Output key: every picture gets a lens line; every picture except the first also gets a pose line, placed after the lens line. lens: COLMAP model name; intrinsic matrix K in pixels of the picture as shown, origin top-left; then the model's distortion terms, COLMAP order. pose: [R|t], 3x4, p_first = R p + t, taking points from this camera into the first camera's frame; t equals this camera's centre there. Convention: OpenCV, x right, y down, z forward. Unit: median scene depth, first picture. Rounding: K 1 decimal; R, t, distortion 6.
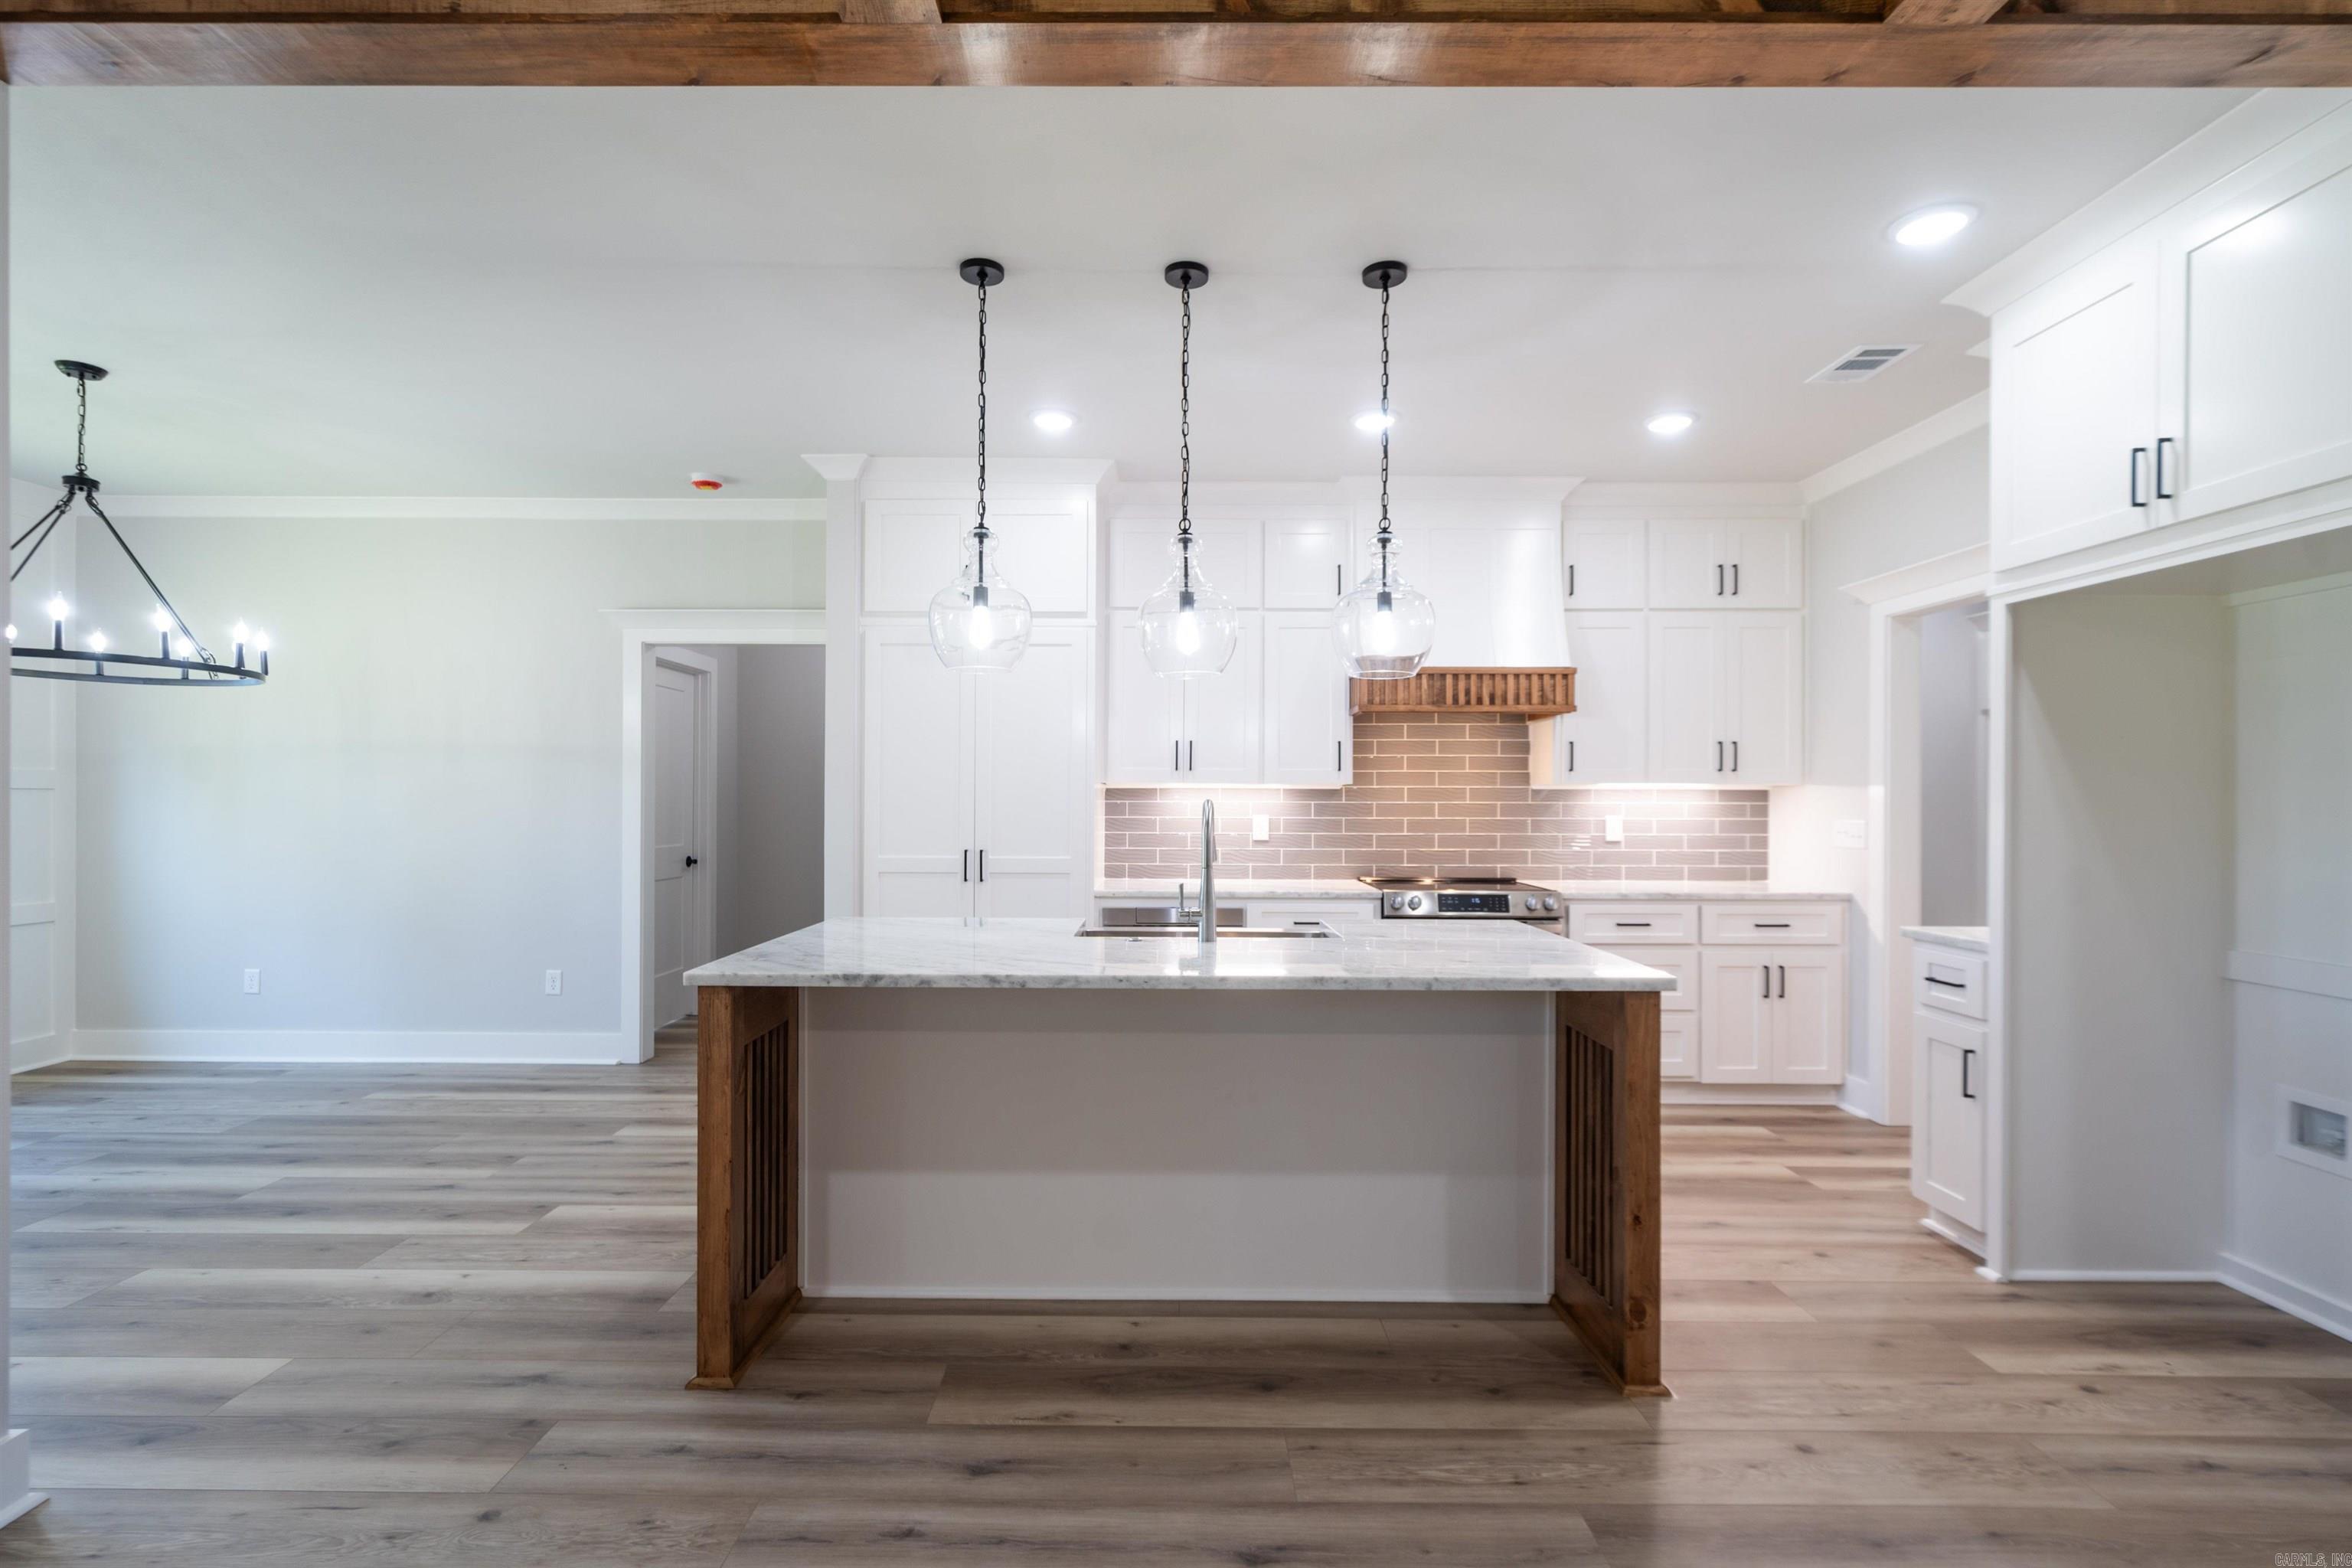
lens RADIAL K [[1088.7, 0, 1159.8], [0, 1088.7, 798.3], [0, 0, 1]] dist [0.000665, 0.000442]
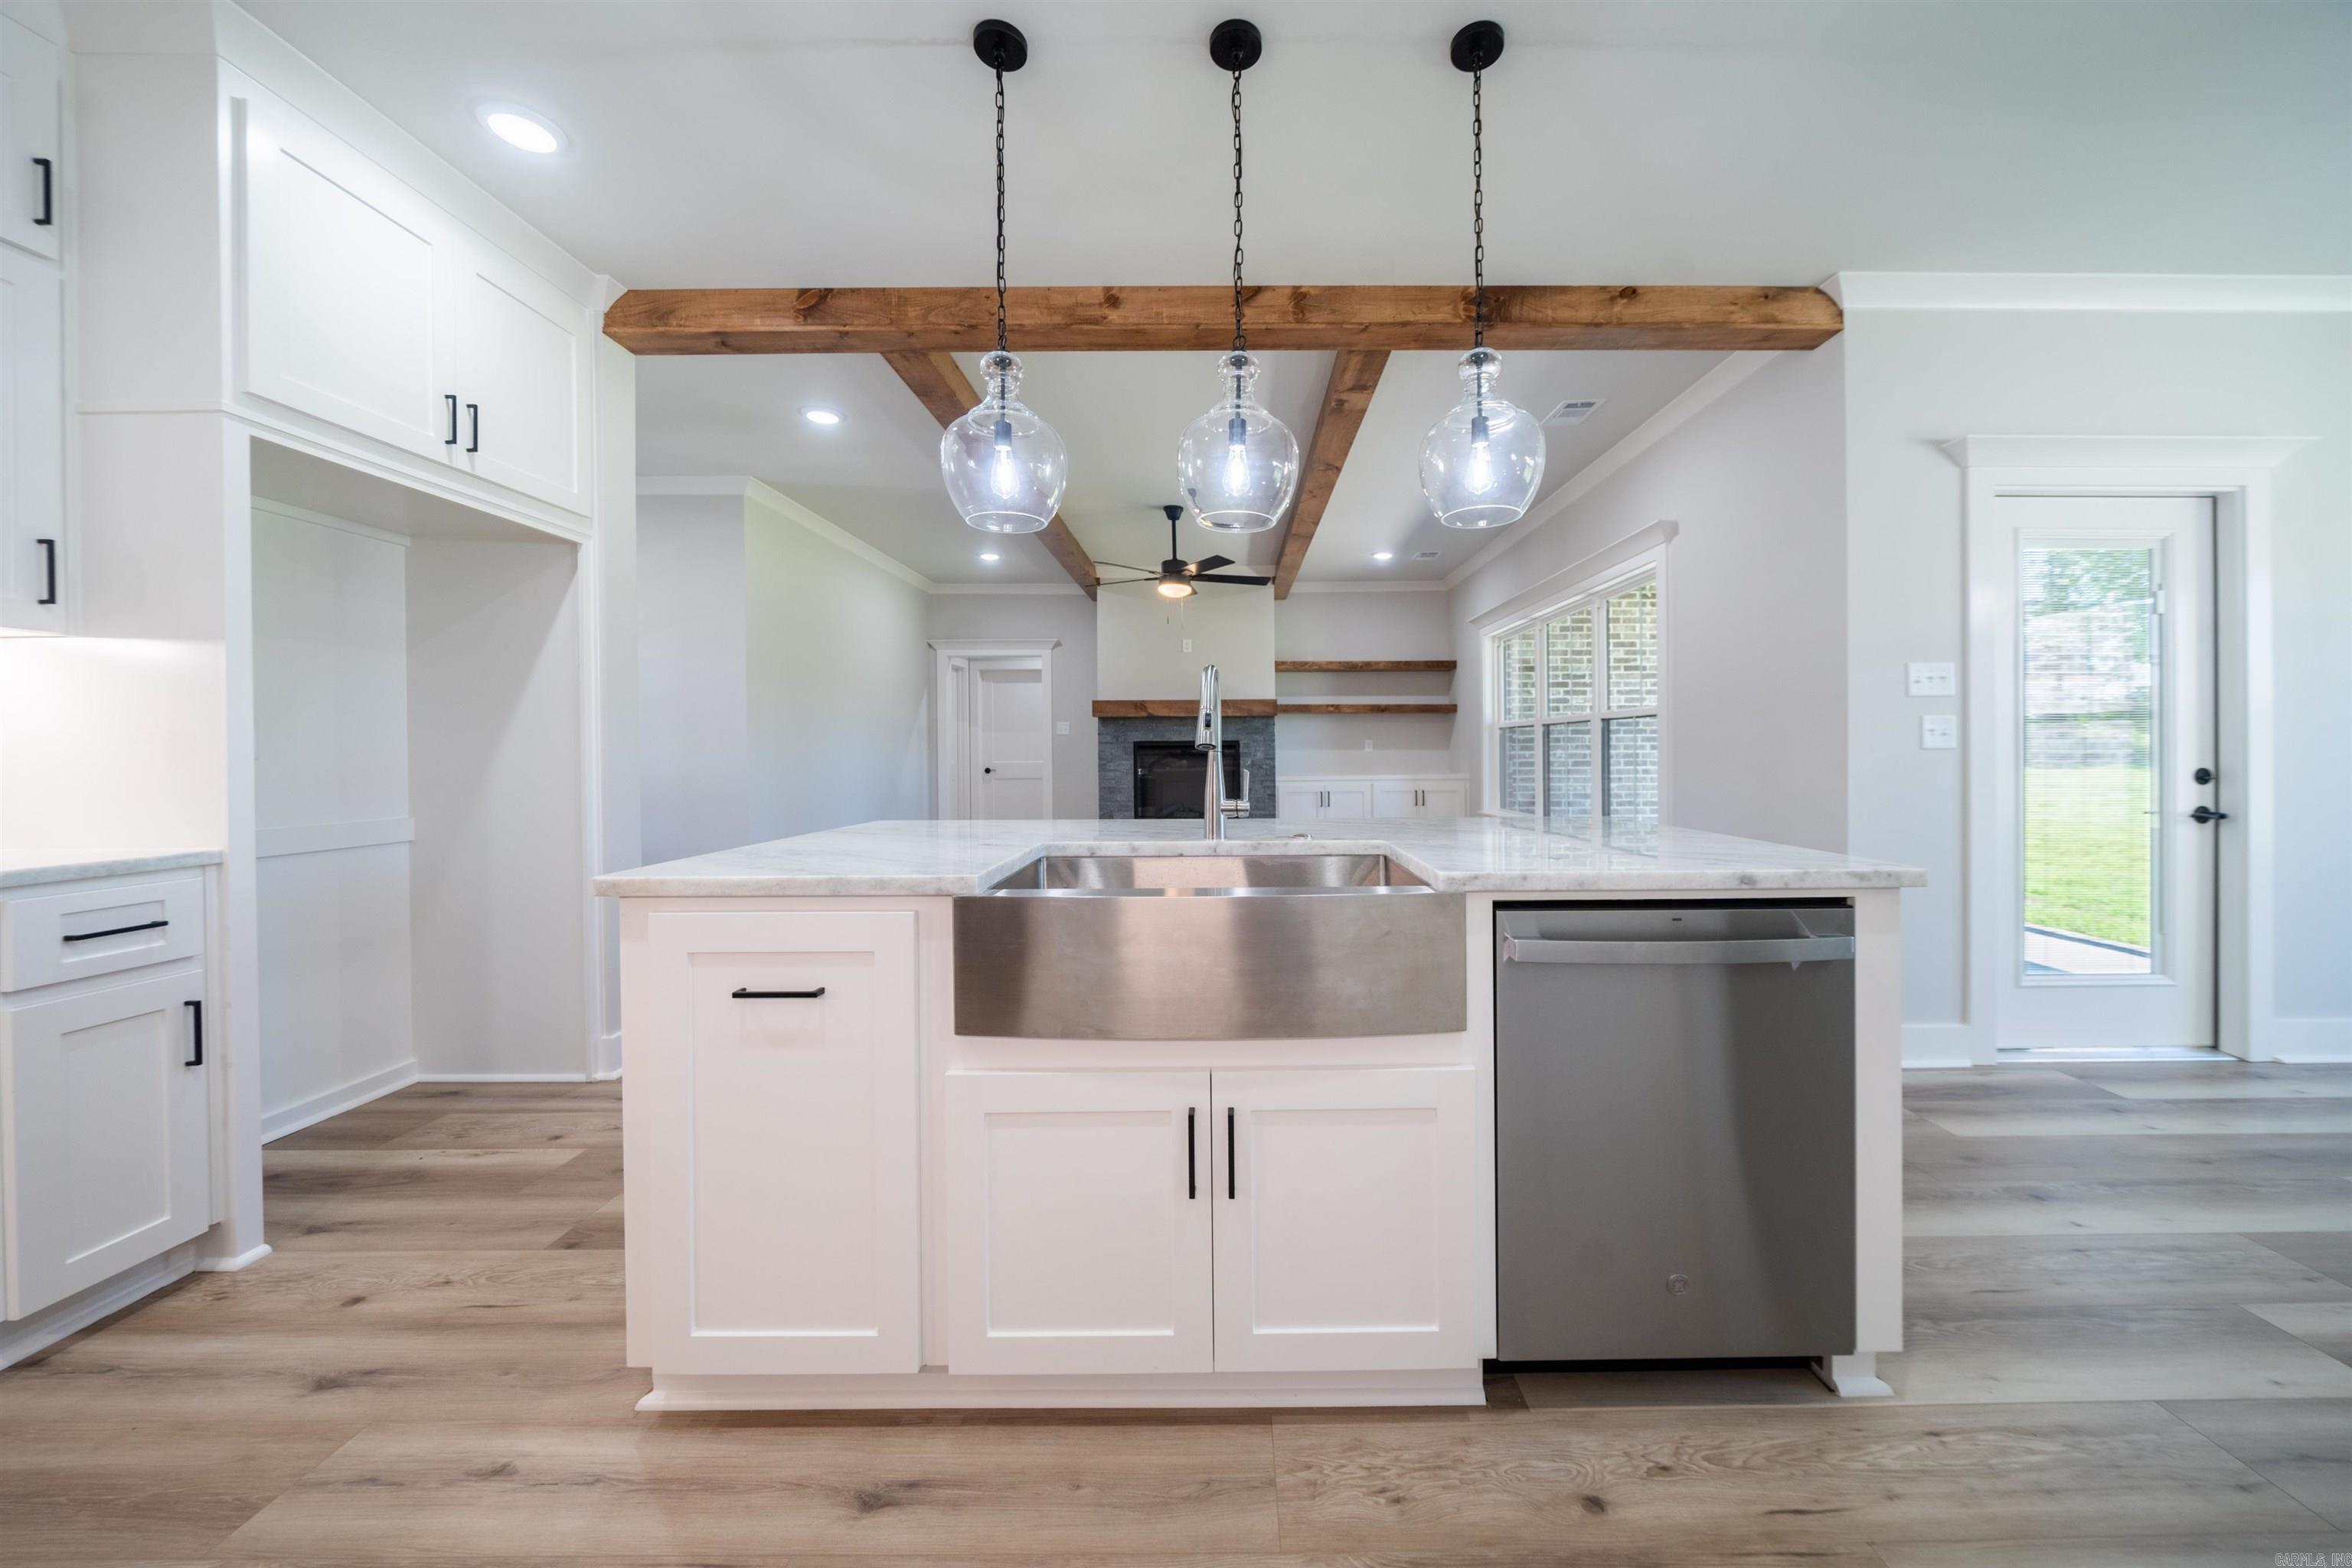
lens RADIAL K [[816.8, 0, 1226.3], [0, 816.8, 757.7], [0, 0, 1]] dist [-0.005789, -0.000411]
pose [[-0.999922, 0.001555, -0.012393, 0.031858], [0.001465, 0.999972, 0.007302, 0.045976], [0.012404, 0.007283, -0.999897, 1.178449]]
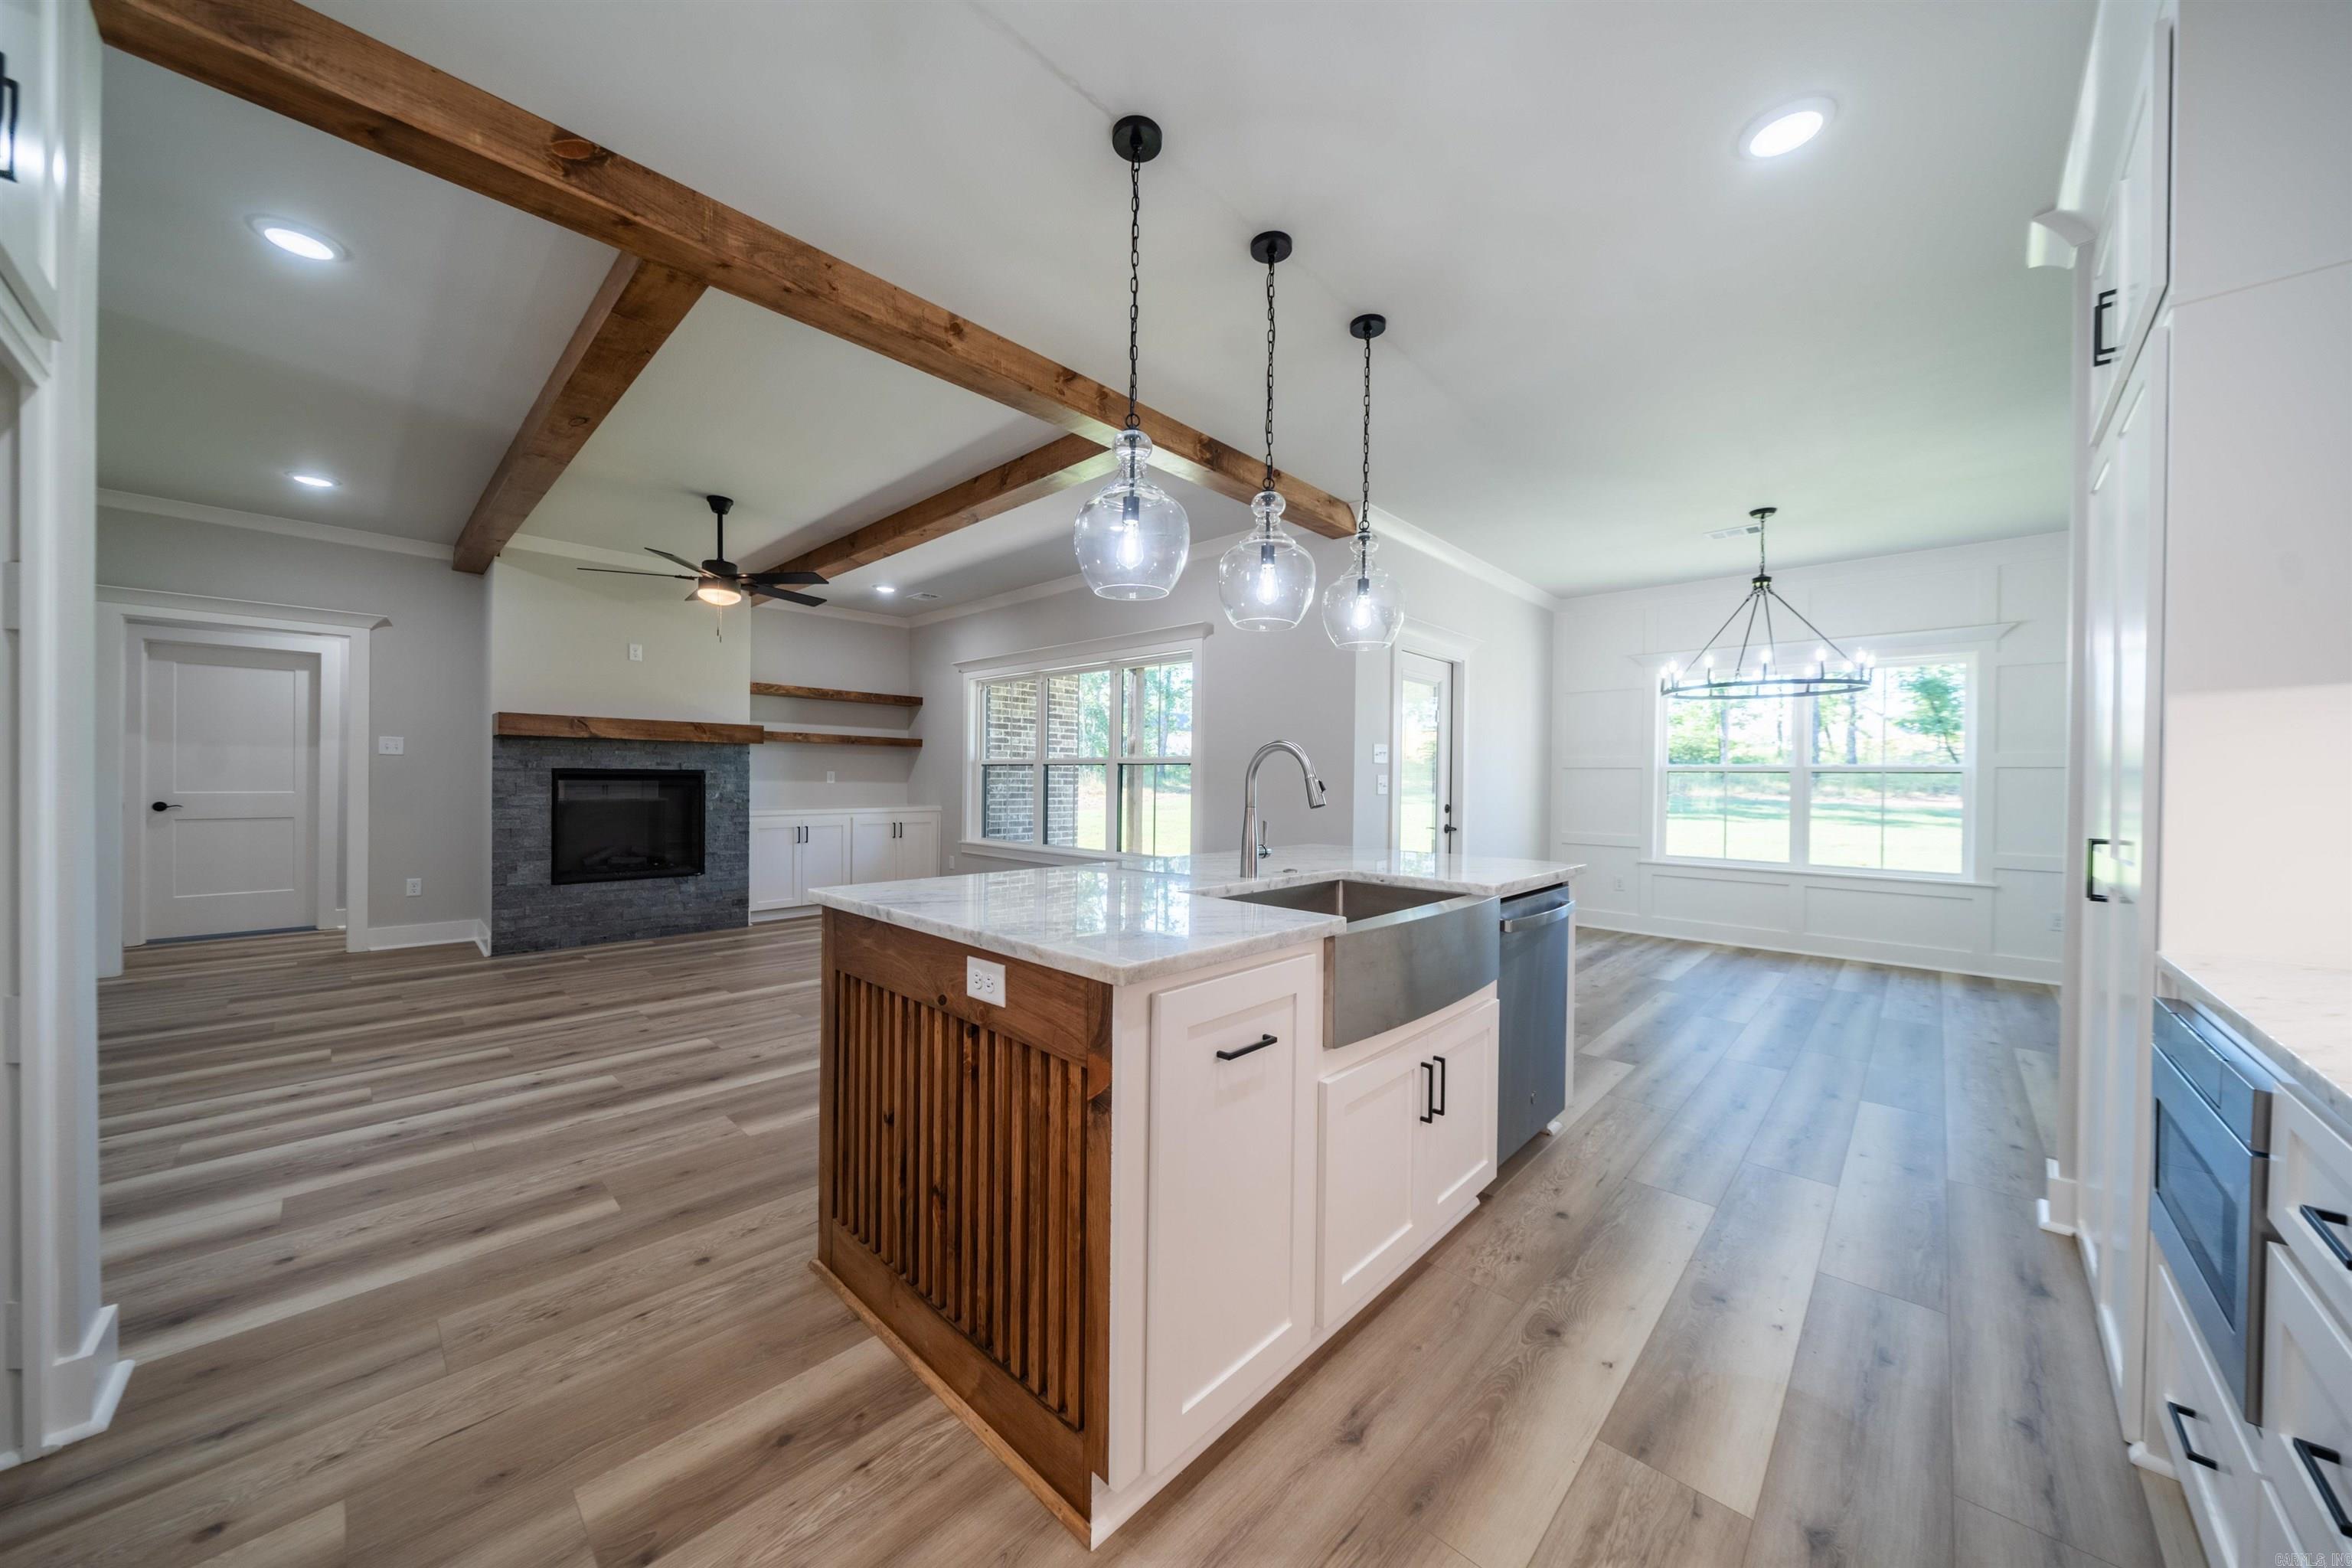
lens RADIAL K [[806.9, 0, 1163.6], [0, 806.9, 784.5], [0, 0, 1]] dist [-0.001817, -0.000259]
pose [[-0.689417, -0.007480, -0.724326, 0.478569], [-0.015324, 0.999873, 0.004261, 0.029105], [0.724203, 0.014037, -0.689444, 1.064394]]
